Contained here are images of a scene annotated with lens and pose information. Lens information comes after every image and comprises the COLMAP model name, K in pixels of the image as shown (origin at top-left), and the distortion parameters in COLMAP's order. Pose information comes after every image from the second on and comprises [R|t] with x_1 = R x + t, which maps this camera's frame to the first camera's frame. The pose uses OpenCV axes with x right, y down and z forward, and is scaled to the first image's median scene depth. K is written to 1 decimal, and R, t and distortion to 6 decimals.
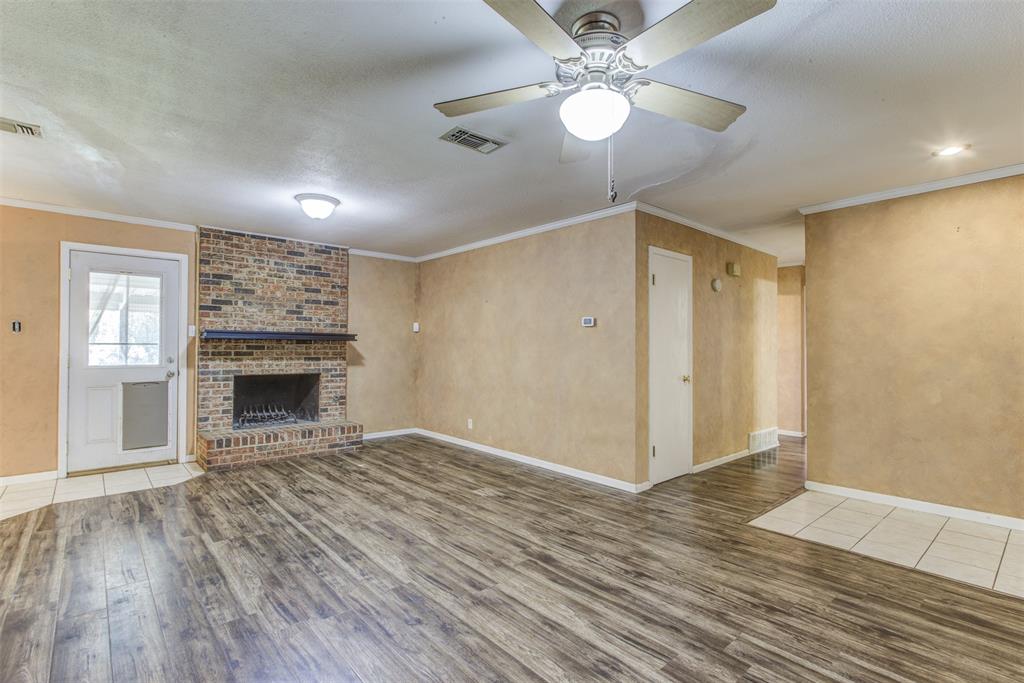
lens RADIAL K [[480.3, 0, 516.0], [0, 480.3, 342.9], [0, 0, 1]] dist [0.001200, 0.000750]
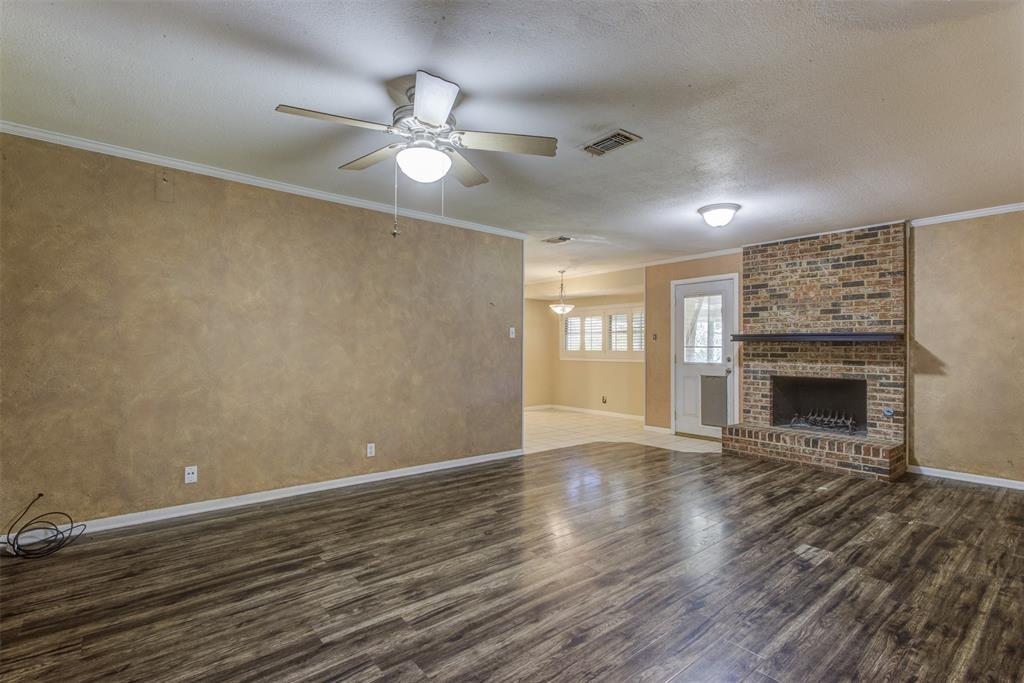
lens RADIAL K [[480.3, 0, 514.6], [0, 480.3, 343.0], [0, 0, 1]] dist [0.001200, 0.000750]
pose [[-0.031443, -0.017308, -0.999356, 0.613557], [0.005218, 0.999834, -0.017481, 0.012441], [0.999492, -0.005764, -0.031347, 0.547117]]
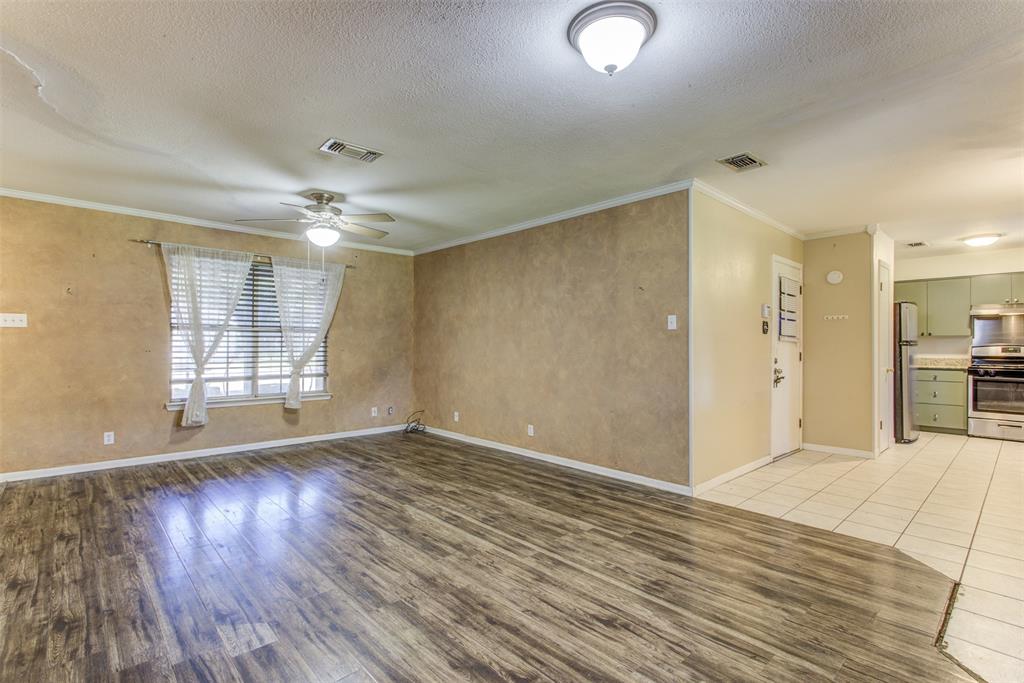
lens RADIAL K [[480.3, 0, 515.1], [0, 480.3, 342.9], [0, 0, 1]] dist [0.001200, 0.000750]
pose [[-0.999683, -0.010291, -0.022977, -0.290771], [-0.009839, 0.999757, -0.019720, 0.024098], [0.023175, -0.019487, -0.999541, 1.383585]]
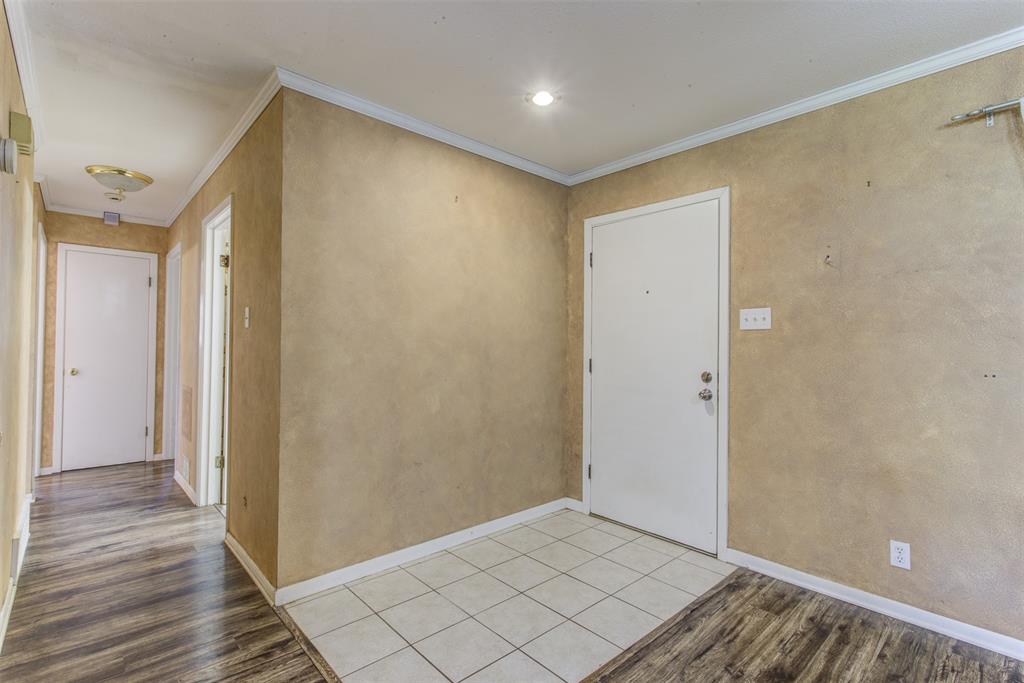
lens RADIAL K [[480.3, 0, 514.9], [0, 480.3, 342.1], [0, 0, 1]] dist [0.001200, 0.000750]
pose [[-0.017484, 0.005746, 0.999831, 0.069293], [-0.023999, 0.999693, -0.006165, 0.011270], [-0.999559, -0.024103, -0.017340, 0.732745]]
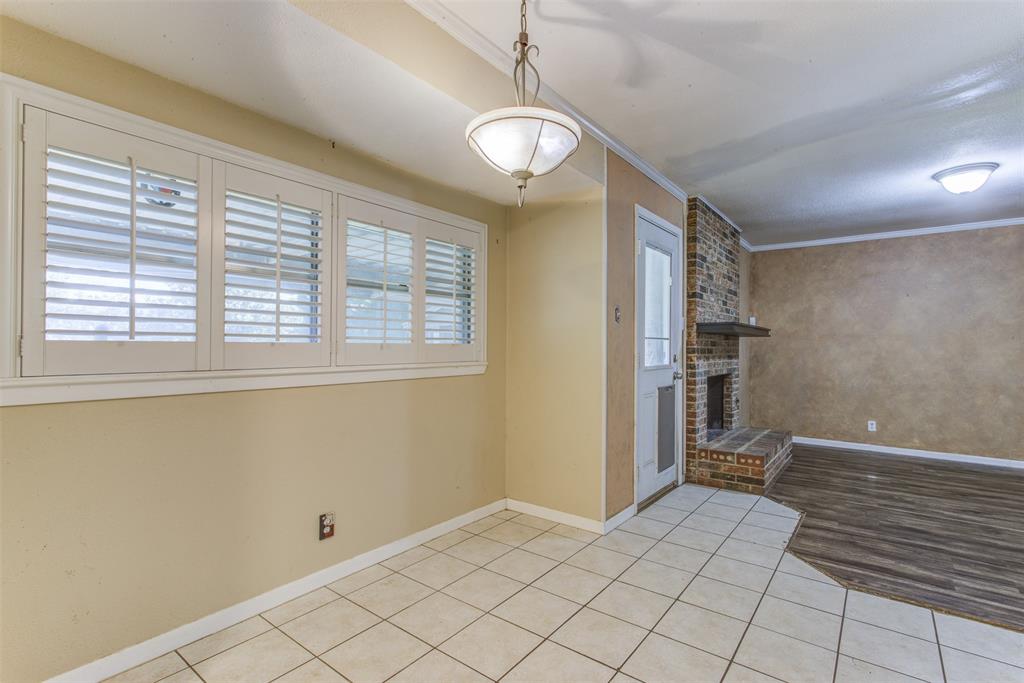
lens RADIAL K [[480.3, 0, 515.9], [0, 480.3, 340.7], [0, 0, 1]] dist [0.001200, 0.000750]
pose [[0.981732, 0.003765, 0.190232, -1.281431], [-0.003642, 0.999993, -0.000996, 0.008174], [-0.190234, 0.000285, 0.981739, 0.287698]]
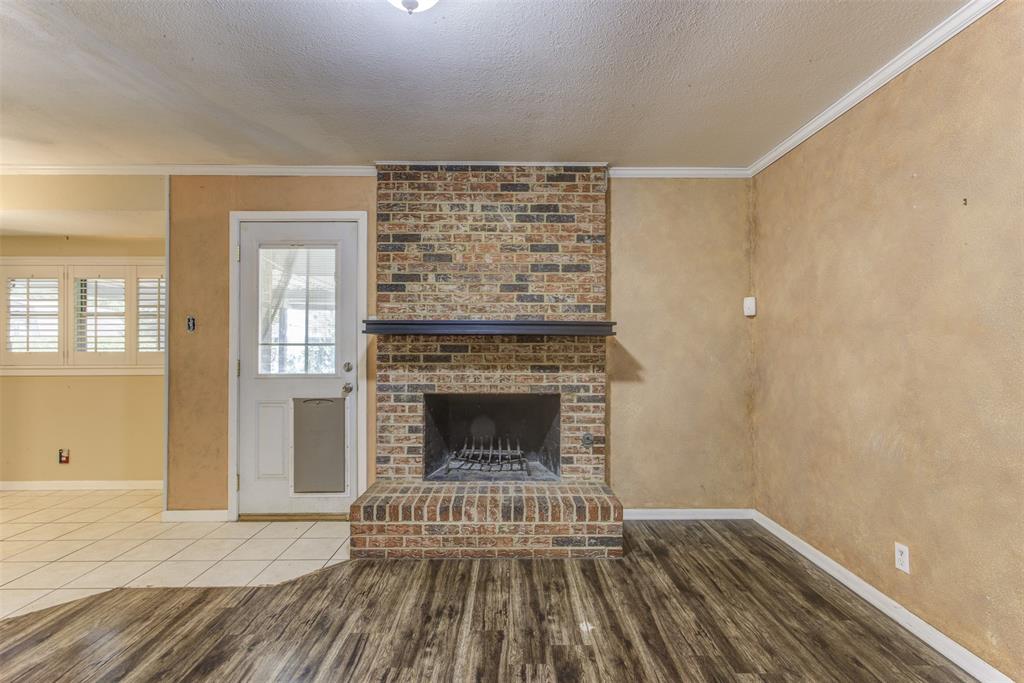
lens RADIAL K [[480.3, 0, 515.7], [0, 480.3, 342.1], [0, 0, 1]] dist [0.001200, 0.000750]
pose [[0.754771, -0.014419, -0.655829, -0.100740], [0.010967, 0.999896, -0.009361, 0.009626], [0.655896, -0.000127, 0.754851, 0.722853]]
